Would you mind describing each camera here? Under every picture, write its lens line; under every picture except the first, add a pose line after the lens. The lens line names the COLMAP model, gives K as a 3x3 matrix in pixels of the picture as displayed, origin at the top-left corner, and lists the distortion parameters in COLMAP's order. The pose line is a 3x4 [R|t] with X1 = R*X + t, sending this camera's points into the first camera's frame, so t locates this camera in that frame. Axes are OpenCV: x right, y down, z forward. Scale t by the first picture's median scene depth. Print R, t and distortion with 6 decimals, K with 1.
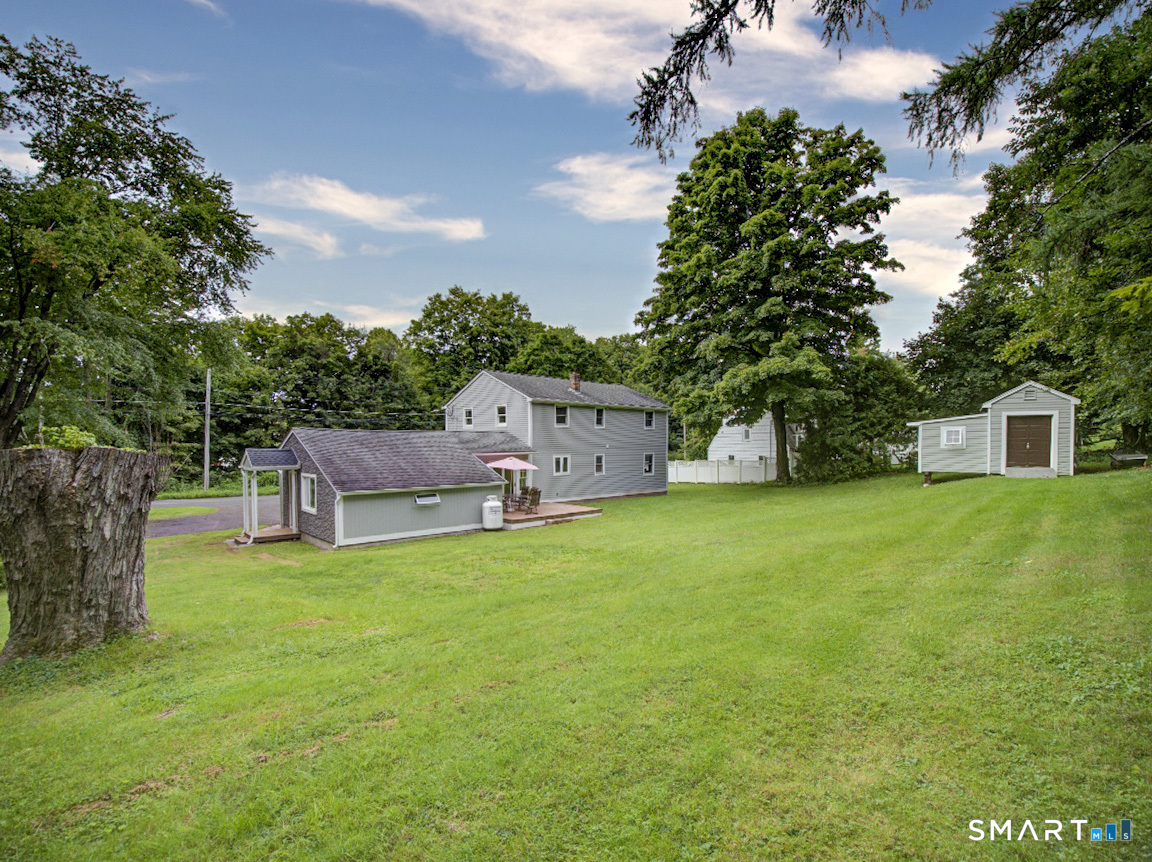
lens RADIAL K [[543.1, 0, 572.1], [0, 543.1, 462.1], [0, 0, 1]] dist [-0.013664, -0.000051]
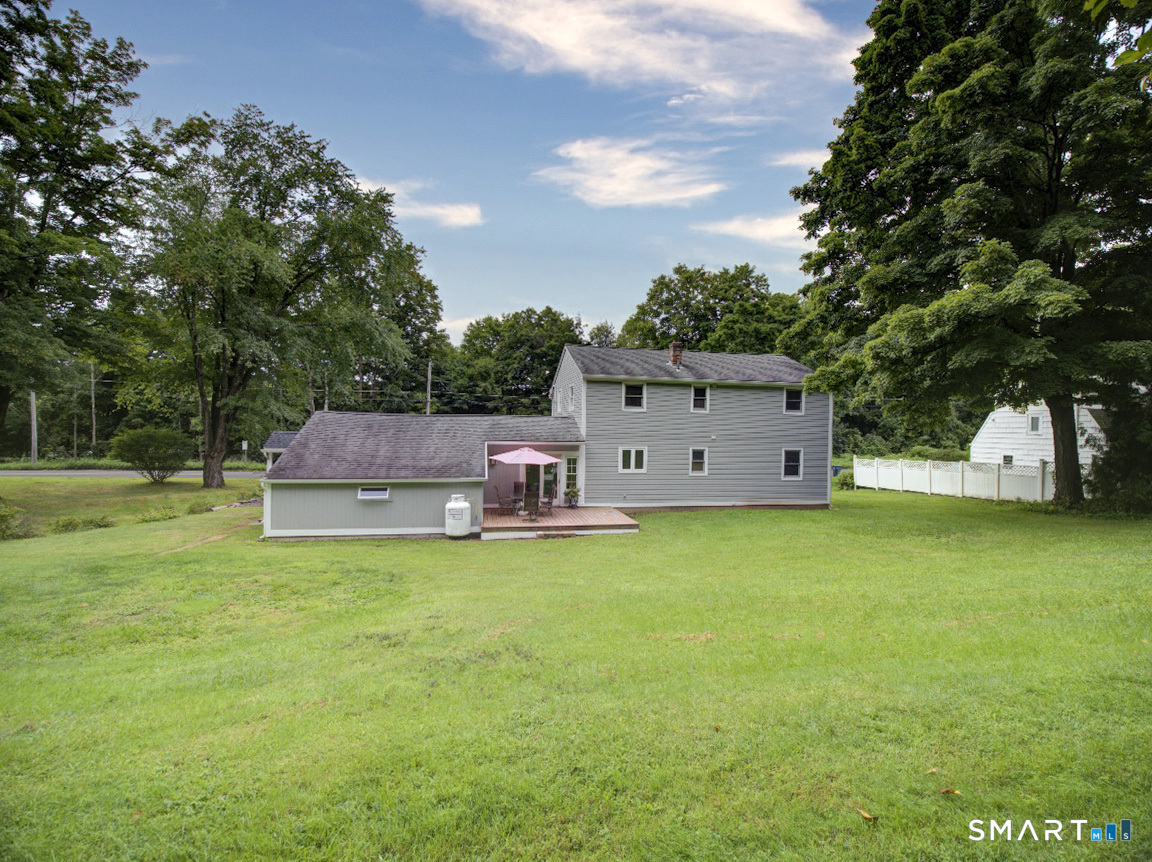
lens RADIAL K [[529.0, 0, 577.9], [0, 529.0, 434.6], [0, 0, 1]] dist [-0.011285, -0.001162]
pose [[0.851915, 0.022110, -0.523213, 0.299738], [-0.035310, 0.999260, -0.015265, -0.016002], [0.522488, 0.031479, 0.852065, 0.305236]]
